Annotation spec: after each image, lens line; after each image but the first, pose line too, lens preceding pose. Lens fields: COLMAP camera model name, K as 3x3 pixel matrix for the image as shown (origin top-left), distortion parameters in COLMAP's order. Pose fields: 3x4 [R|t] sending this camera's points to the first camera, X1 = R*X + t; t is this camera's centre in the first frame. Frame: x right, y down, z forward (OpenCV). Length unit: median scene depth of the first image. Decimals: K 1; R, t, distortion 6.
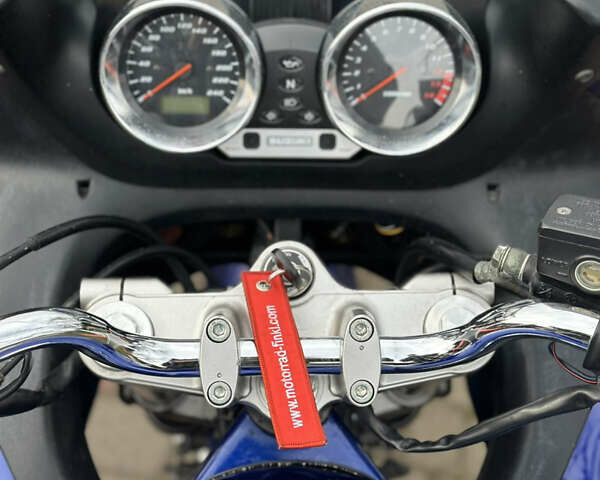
lens RADIAL K [[1107.4, 0, 300.6], [0, 1107.4, 250.7], [0, 0, 1]] dist [0.133575, 0.031220]
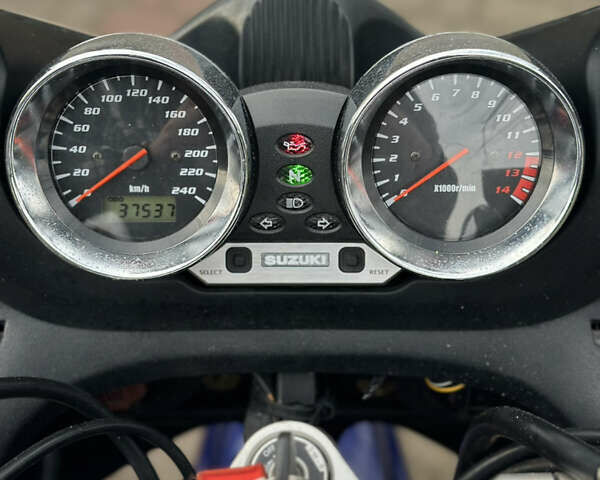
lens RADIAL K [[1107.4, 0, 300.6], [0, 1107.4, 250.7], [0, 0, 1]] dist [0.133575, 0.031220]
pose [[0.999491, -0.012639, -0.029301, 0.013407], [0.009669, 0.995004, -0.099369, -0.038430], [0.030410, 0.099035, 0.994619, 0.338912]]
